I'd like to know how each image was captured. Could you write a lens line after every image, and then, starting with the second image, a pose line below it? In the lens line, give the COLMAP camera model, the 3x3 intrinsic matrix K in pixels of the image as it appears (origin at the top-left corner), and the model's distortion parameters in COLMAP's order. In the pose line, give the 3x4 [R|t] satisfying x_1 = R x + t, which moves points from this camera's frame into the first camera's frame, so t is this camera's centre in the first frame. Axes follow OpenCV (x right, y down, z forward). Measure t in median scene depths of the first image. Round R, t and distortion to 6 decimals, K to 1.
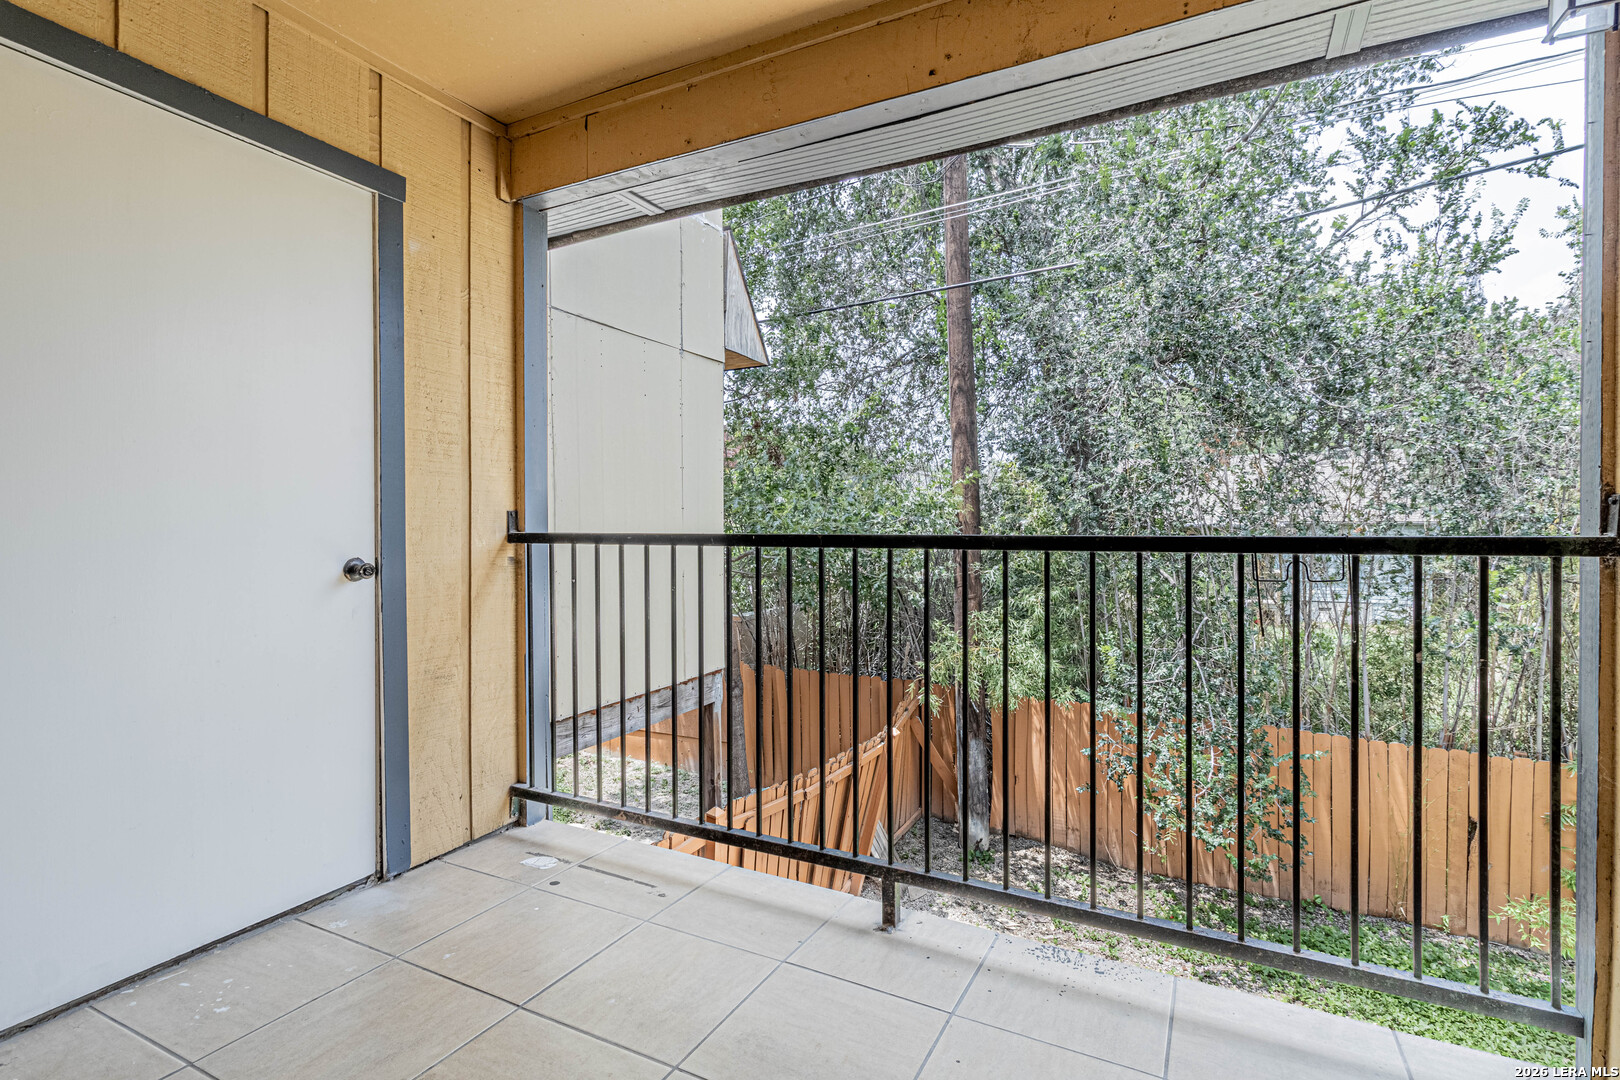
lens RADIAL K [[772.8, 0, 811.4], [0, 772.8, 525.4], [0, 0, 1]] dist [0.004229, 0.000682]
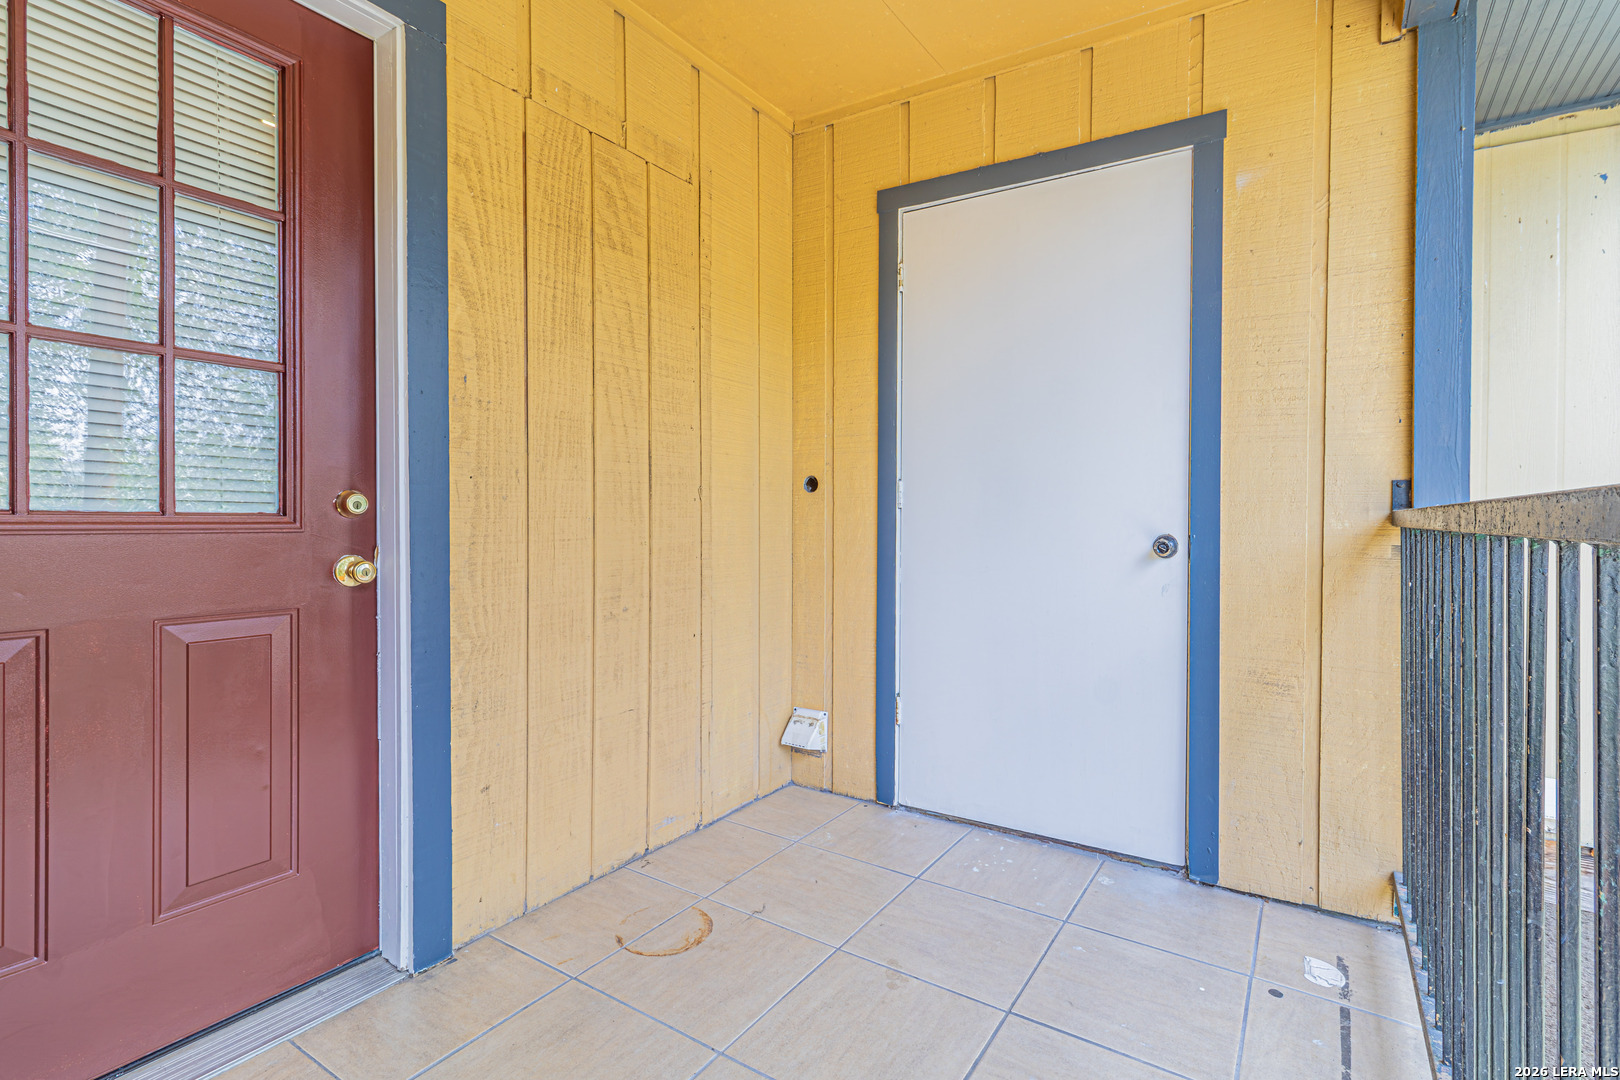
lens RADIAL K [[772.8, 0, 811.4], [0, 772.8, 525.4], [0, 0, 1]] dist [0.004229, 0.000682]
pose [[-0.094832, 0.010237, -0.995441, 0.418875], [-0.007259, 0.999913, 0.010975, 0.022067], [0.995467, 0.008267, -0.094749, 0.626885]]
